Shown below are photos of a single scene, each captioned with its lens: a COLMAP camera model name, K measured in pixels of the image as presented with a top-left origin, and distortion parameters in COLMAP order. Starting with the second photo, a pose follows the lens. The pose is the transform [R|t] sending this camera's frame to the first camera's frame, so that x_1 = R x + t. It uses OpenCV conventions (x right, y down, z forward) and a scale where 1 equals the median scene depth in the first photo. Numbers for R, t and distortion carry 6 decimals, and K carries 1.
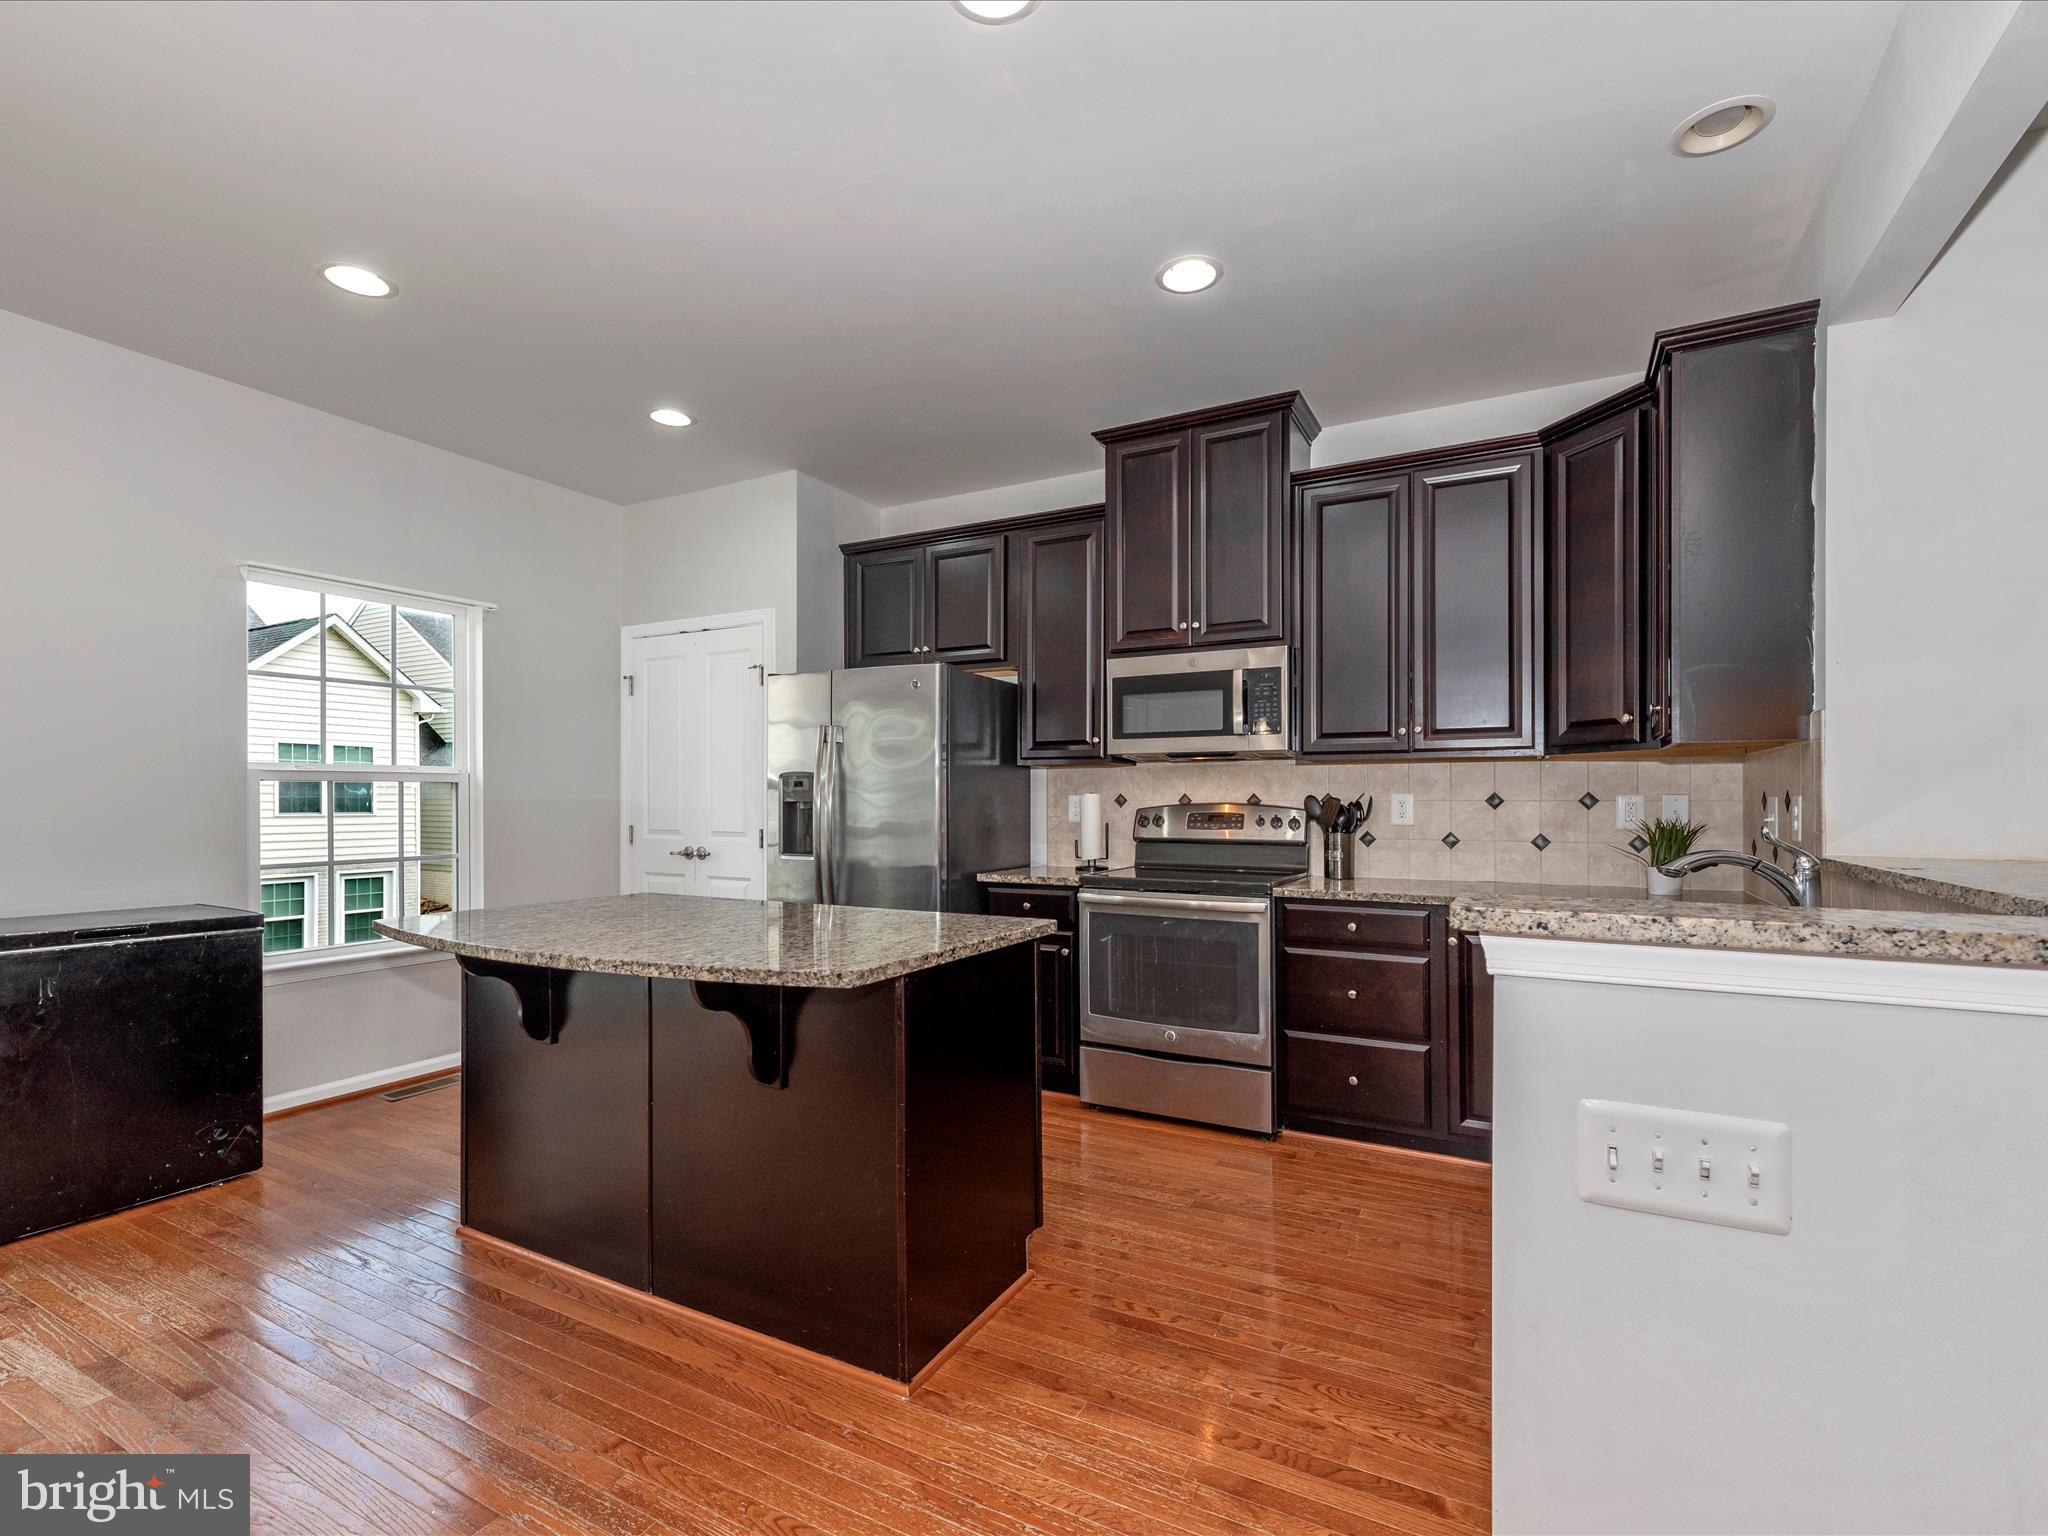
lens RADIAL K [[956.2, 0, 1029.8], [0, 956.2, 799.2], [0, 0, 1]] dist [0.011898, -0.000674]
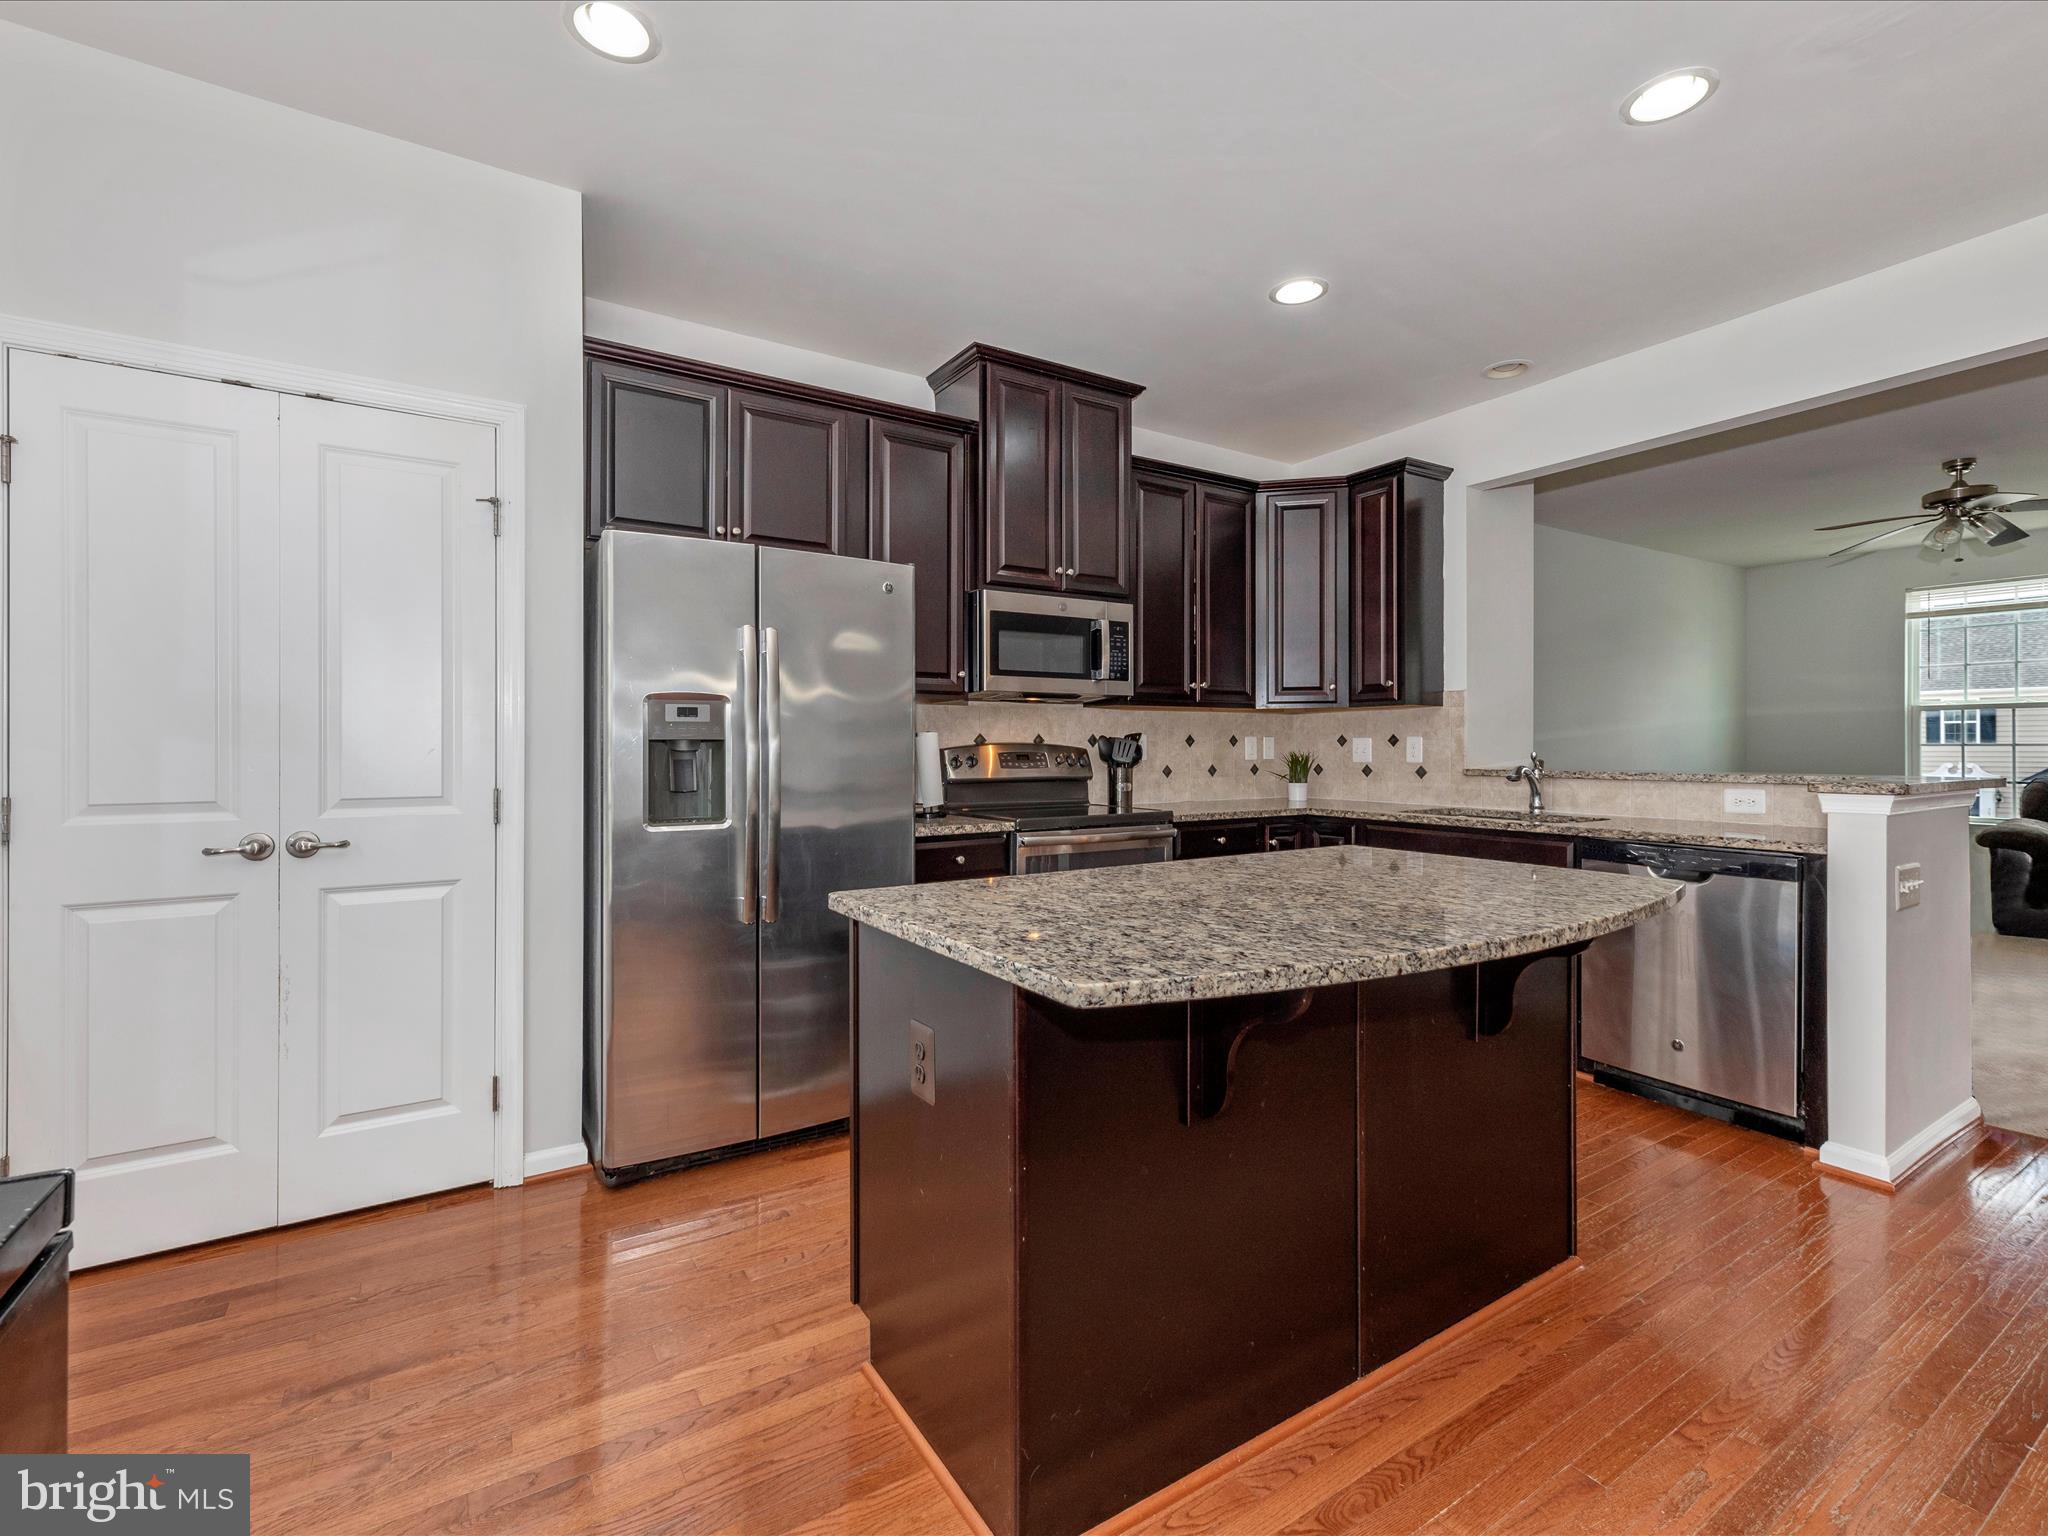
lens RADIAL K [[934.4, 0, 1030.9], [0, 934.4, 746.3], [0, 0, 1]] dist [0.011599, -0.000258]
pose [[0.475963, -0.001866, 0.879463, -0.735769], [0.002884, 0.999996, 0.000560, 0.007771], [-0.879460, 0.002270, 0.475967, 0.547037]]
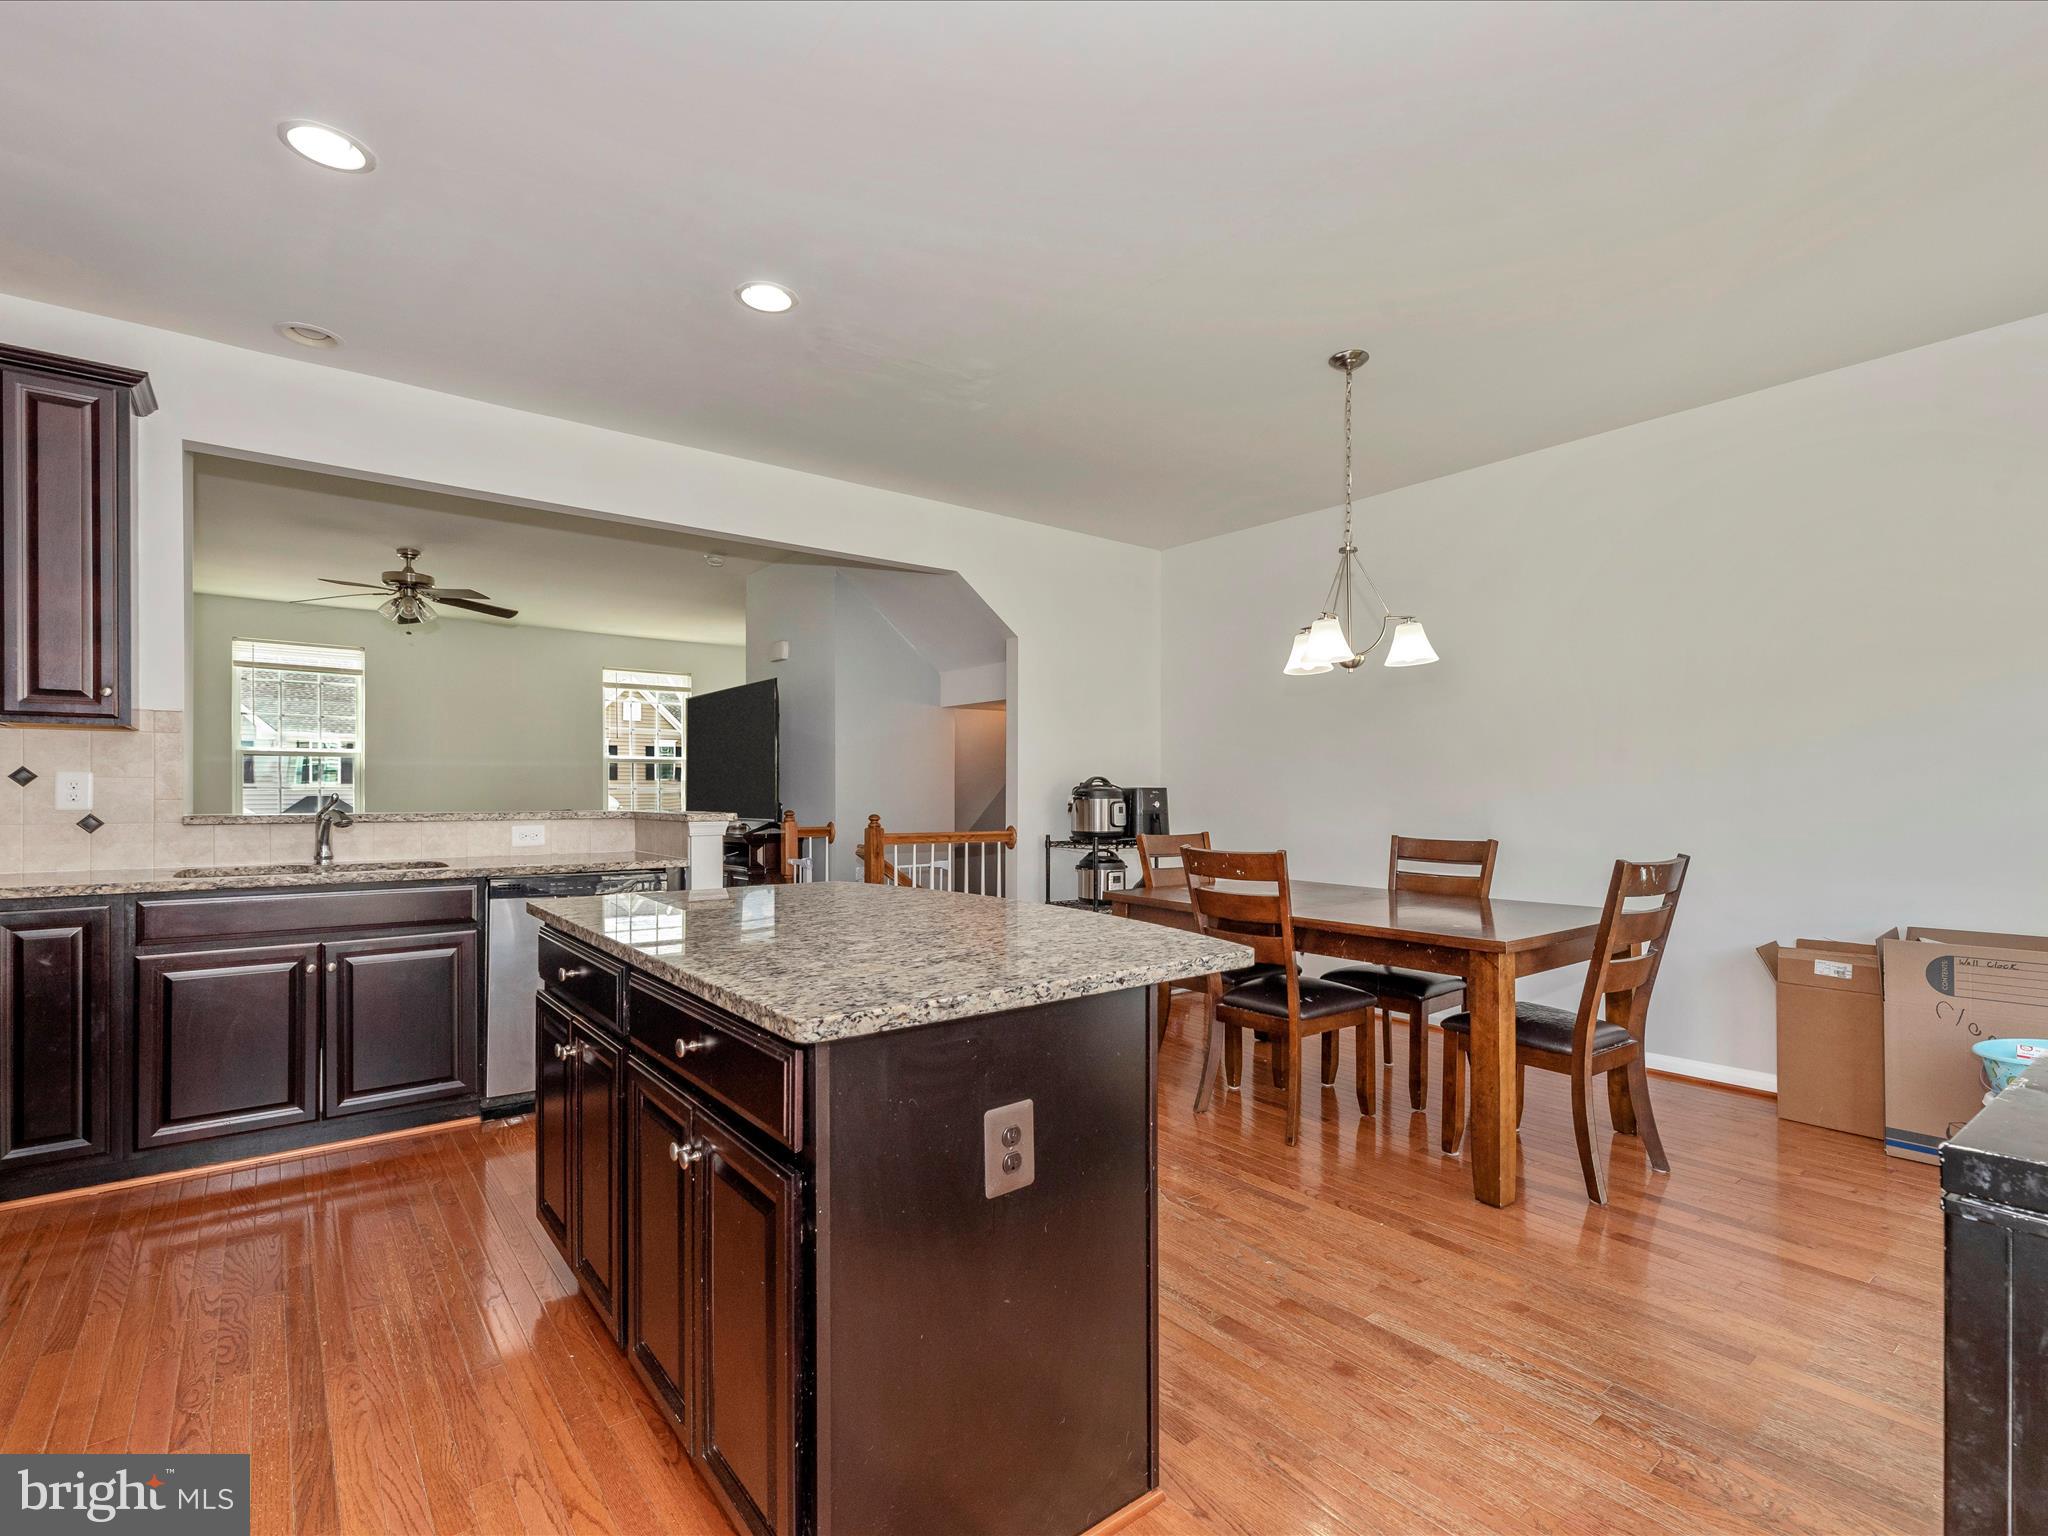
lens RADIAL K [[956.2, 0, 1029.8], [0, 956.2, 799.2], [0, 0, 1]] dist [0.011898, -0.000674]
pose [[-0.920253, -0.006504, 0.391270, -0.540857], [-0.002862, 0.999947, 0.009892, 0.010749], [-0.391313, 0.007984, -0.920223, 1.131878]]
